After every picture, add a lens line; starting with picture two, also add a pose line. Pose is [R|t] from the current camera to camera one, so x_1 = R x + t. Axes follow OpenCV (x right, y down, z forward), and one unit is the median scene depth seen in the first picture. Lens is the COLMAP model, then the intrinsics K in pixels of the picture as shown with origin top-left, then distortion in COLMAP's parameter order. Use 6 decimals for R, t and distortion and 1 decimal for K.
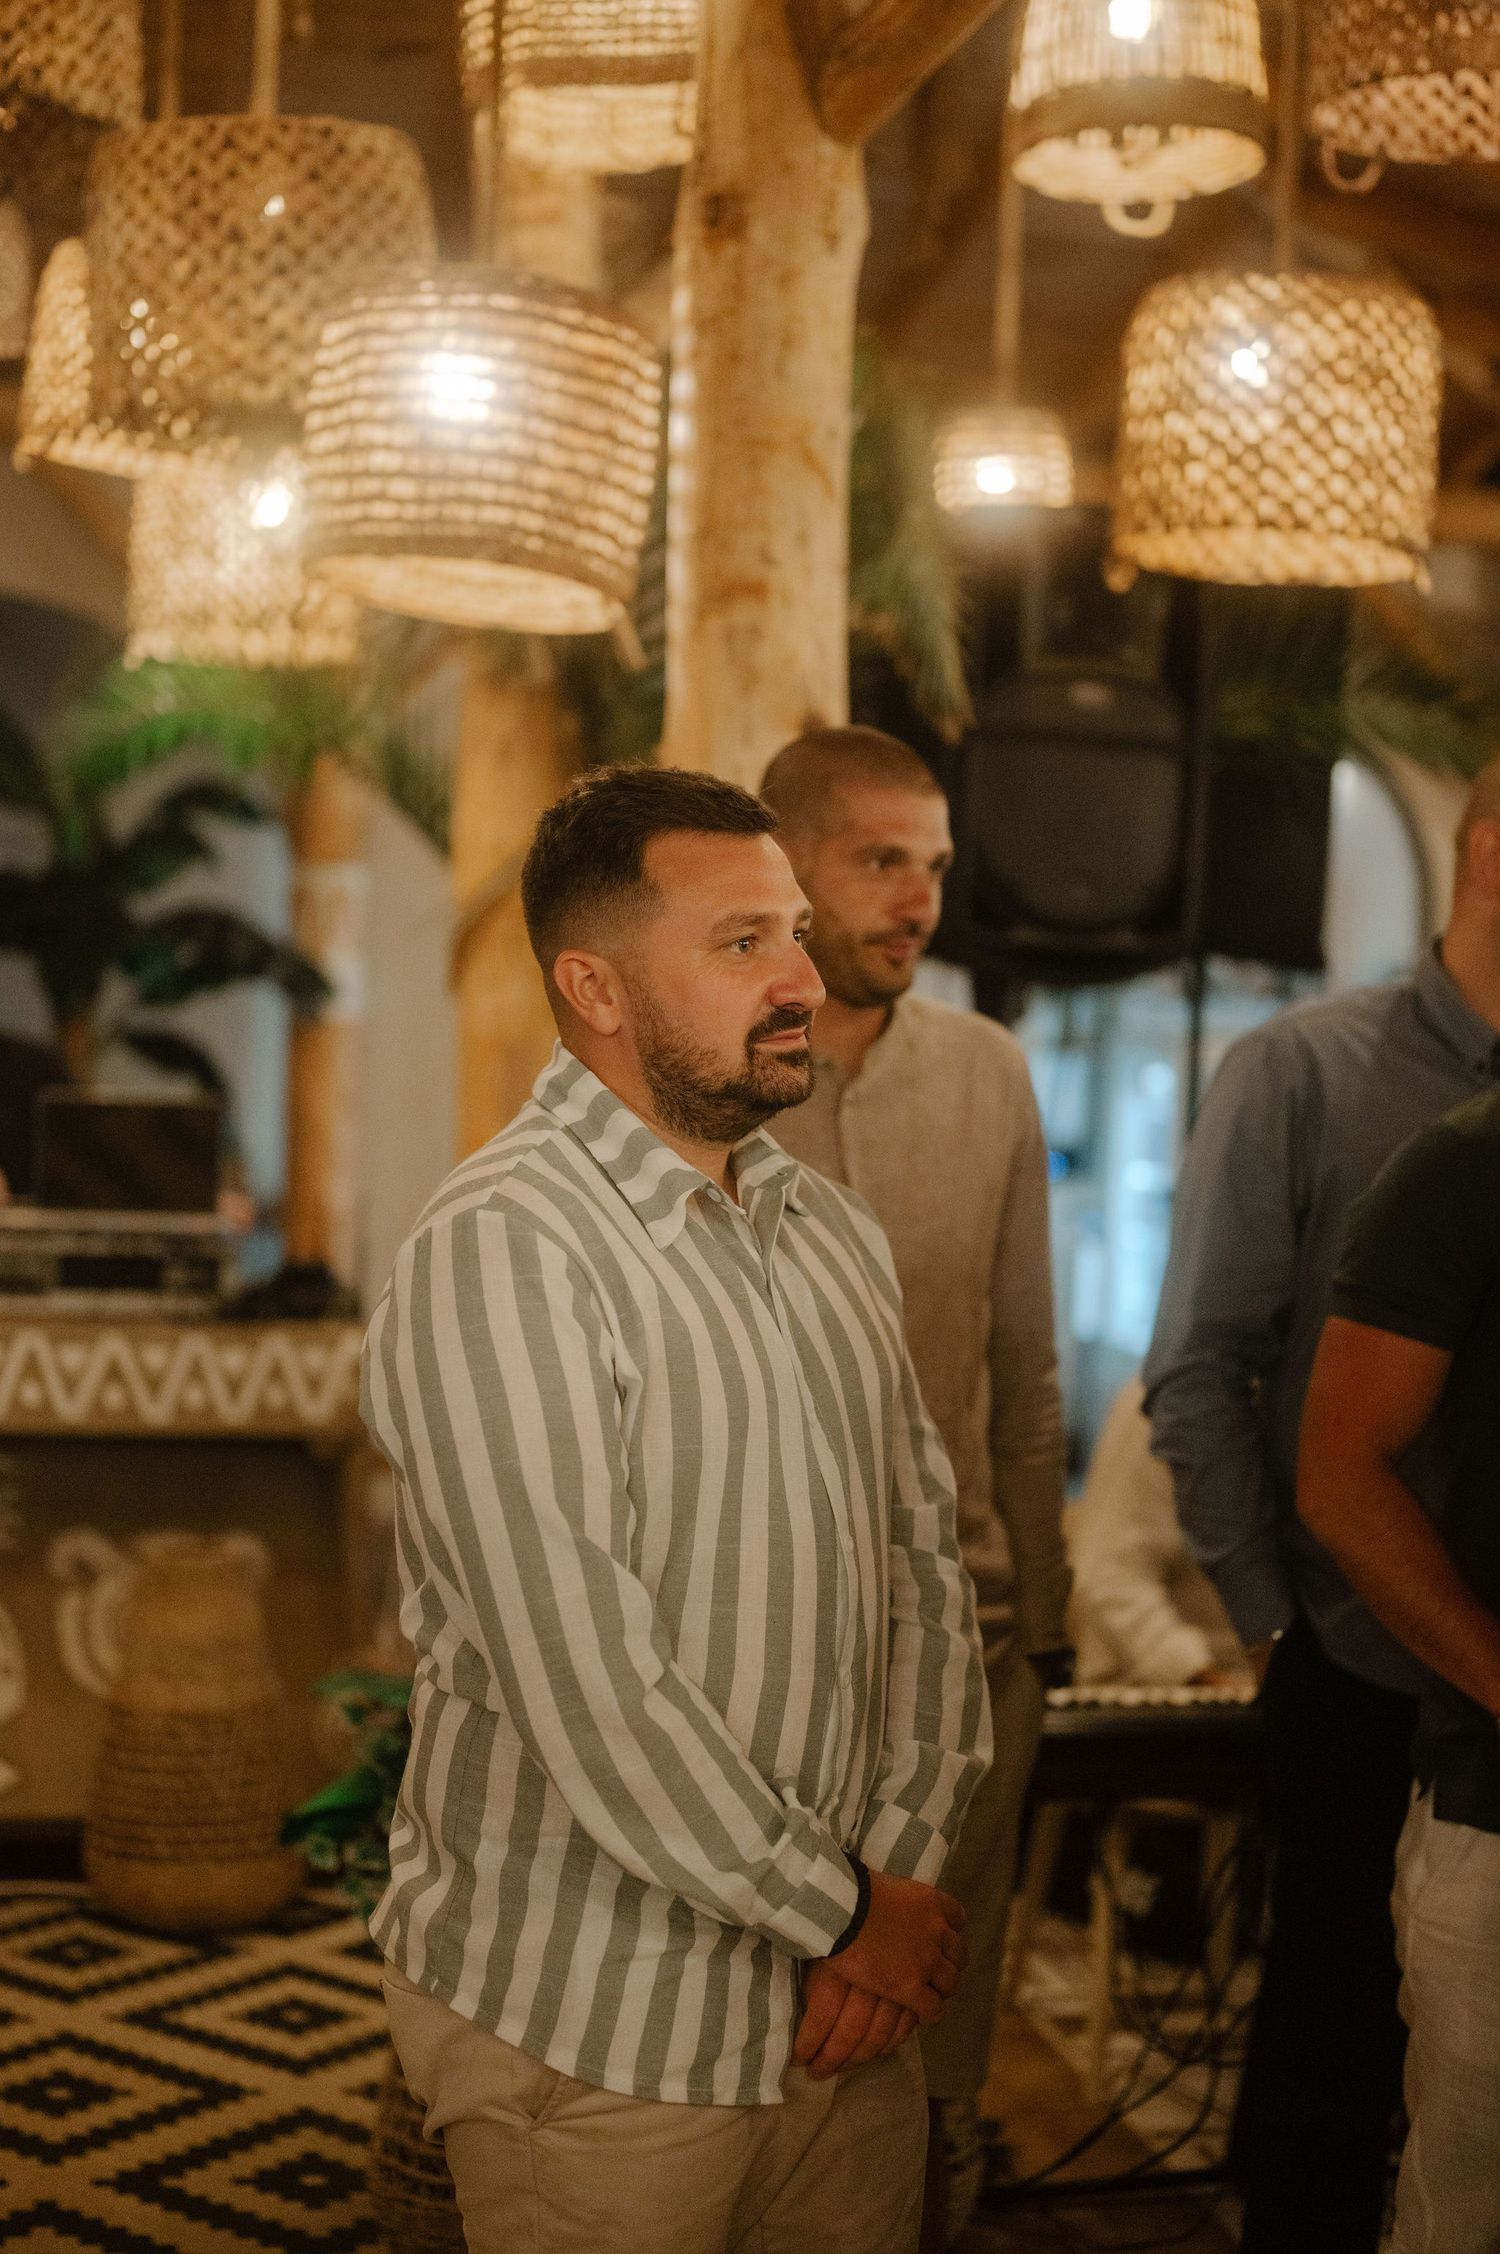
lens RADIAL K [[3274.2, 0, 745.0], [0, 3274.2, 1103.0], [0, 0, 1]] dist [-0.016716, 0.034501]
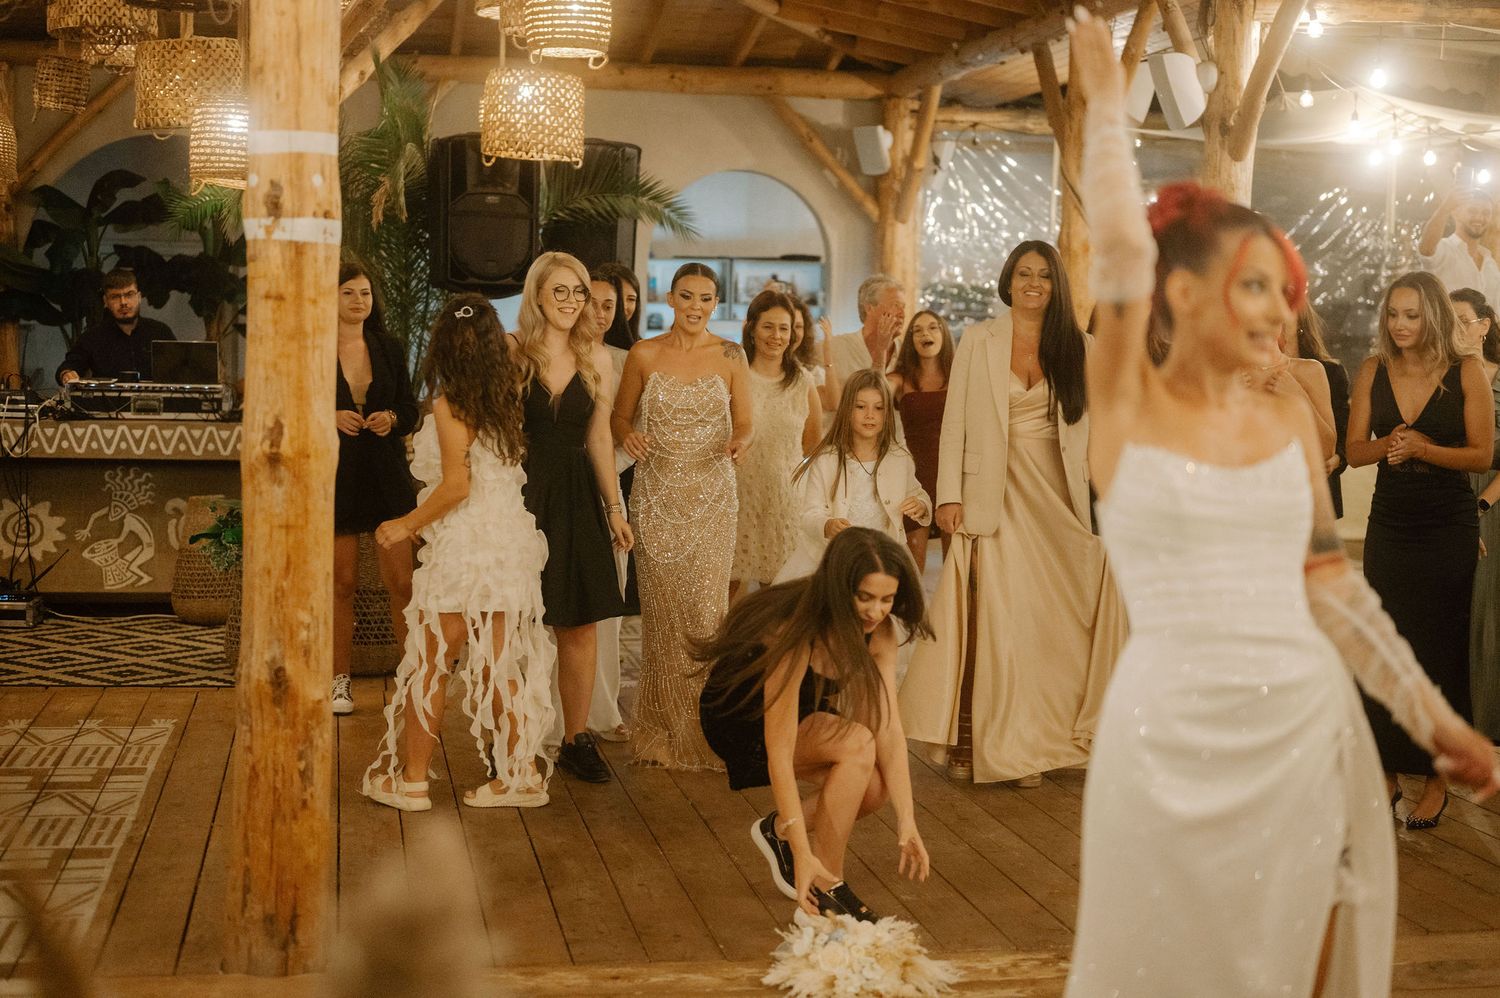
lens RADIAL K [[2178.9, 0, 750.0], [0, 2178.9, 499.0], [0, 0, 1]] dist [-0.016716, 0.034501]
pose [[0.999792, -0.010823, -0.017278, 0.416324], [0.011706, 0.998588, 0.051807, 0.053029], [0.016693, -0.051999, 0.998508, -1.105970]]
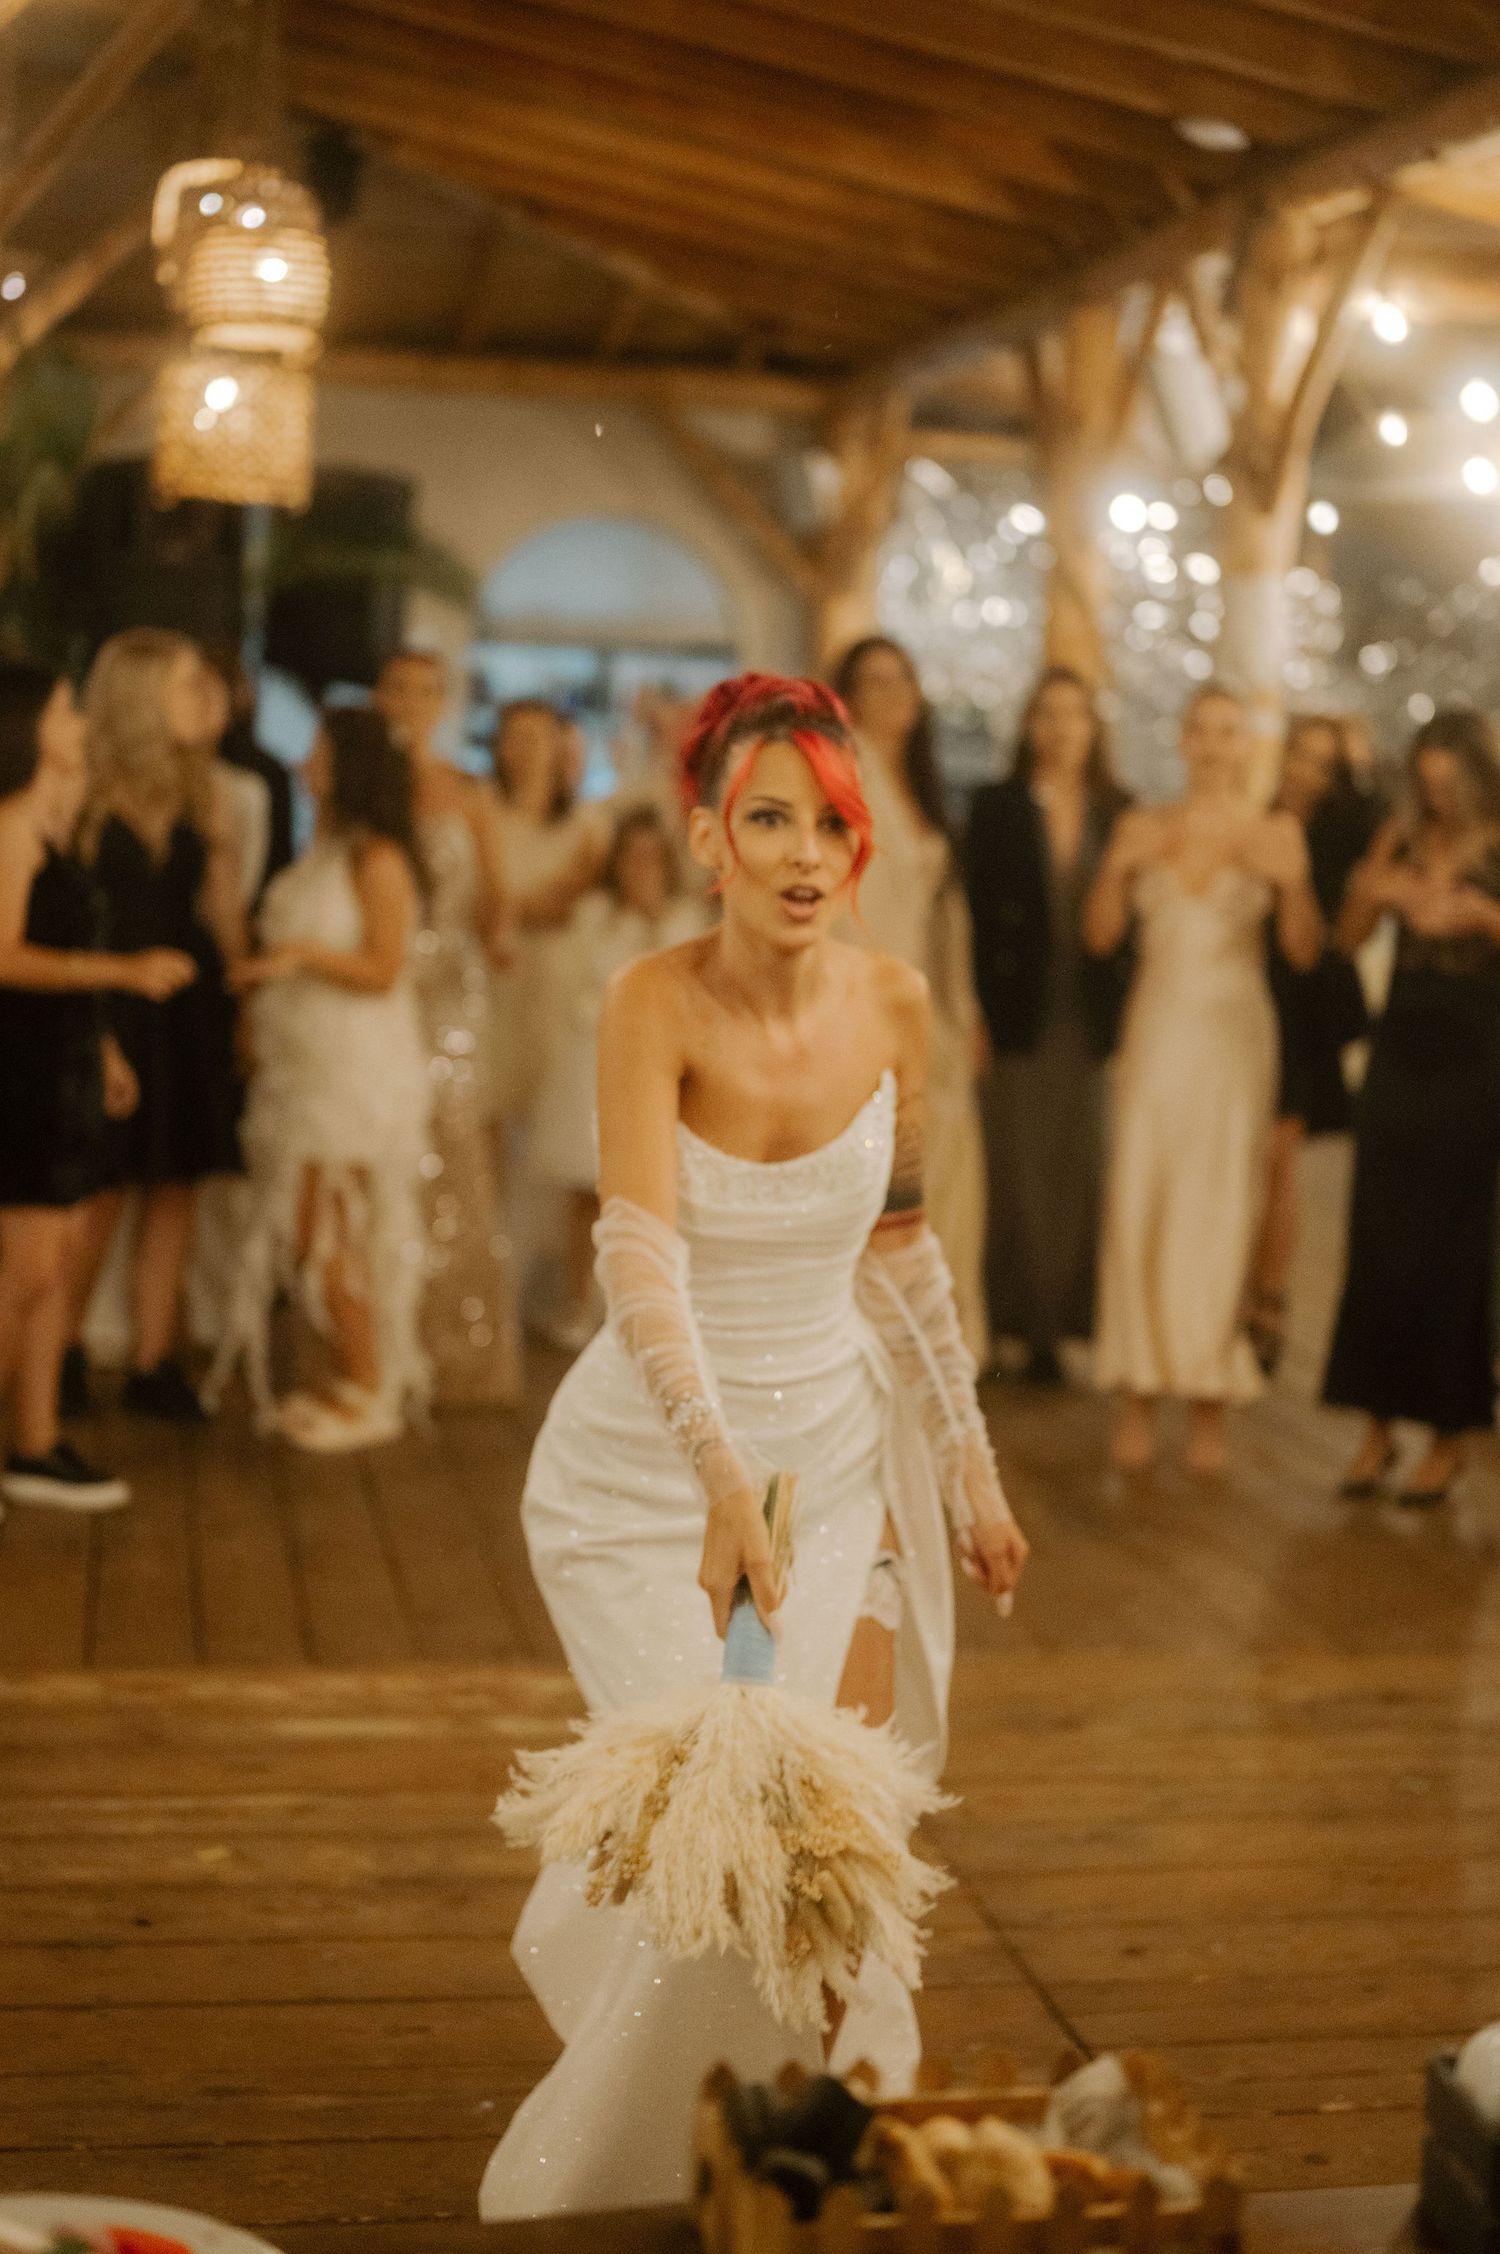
lens RADIAL K [[3274.2, 0, 745.0], [0, 3274.2, 1103.0], [0, 0, 1]] dist [-0.016716, 0.034501]
pose [[0.999777, 0.011942, -0.017421, 0.551979], [-0.010528, 0.996810, 0.079118, 0.054842], [0.018311, -0.078917, 0.996713, -1.138192]]
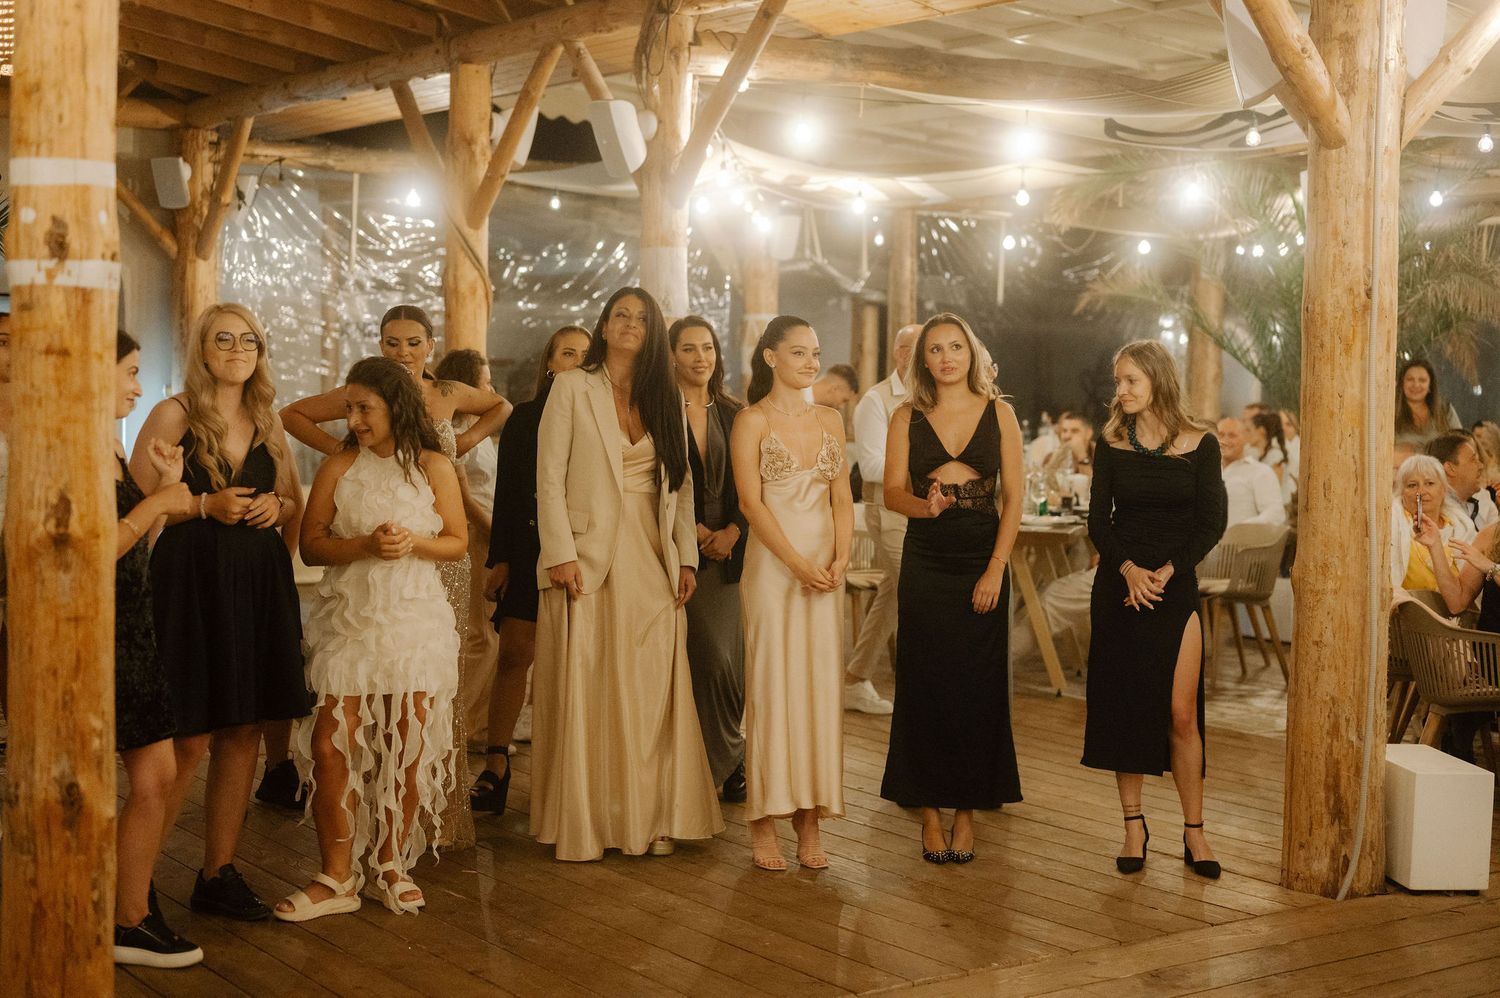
lens RADIAL K [[2178.9, 0, 750.0], [0, 2178.9, 499.0], [0, 0, 1]] dist [-0.016716, 0.034501]
pose [[0.919984, -0.039358, 0.389976, 0.080458], [0.024168, 0.998749, 0.043784, 0.035721], [-0.391211, -0.030855, 0.919784, -0.997833]]
